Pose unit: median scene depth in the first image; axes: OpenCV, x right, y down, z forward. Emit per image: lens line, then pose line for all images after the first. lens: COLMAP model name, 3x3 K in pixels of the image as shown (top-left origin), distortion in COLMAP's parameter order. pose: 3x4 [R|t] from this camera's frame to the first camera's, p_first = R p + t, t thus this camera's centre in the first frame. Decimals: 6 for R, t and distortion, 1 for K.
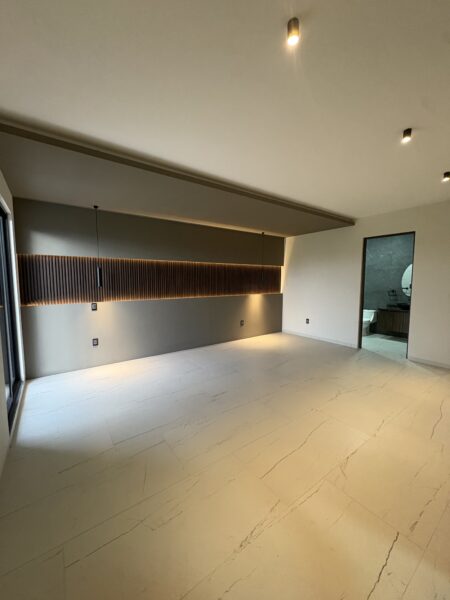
lens RADIAL K [[241.2, 0, 225.0], [0, 241.2, 300.0], [0, 0, 1]] dist [-0.000113, -0.000055]
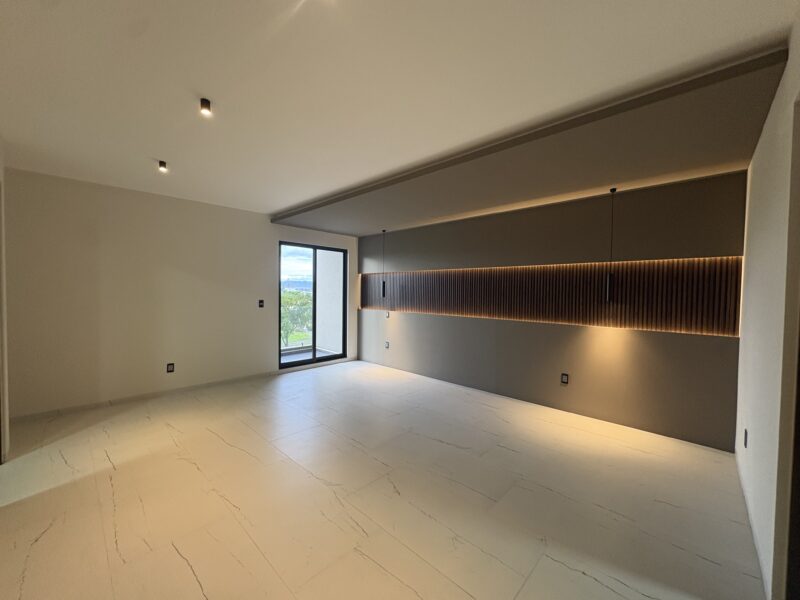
lens RADIAL K [[321.6, 0, 400.0], [0, 321.6, 300.0], [0, 0, 1]] dist [-0.000113, -0.000055]
pose [[0.177854, 0.031522, -0.983552, 0.802757], [-0.093724, 0.995486, 0.014956, -0.057420], [0.979583, 0.089522, 0.180006, 0.624448]]
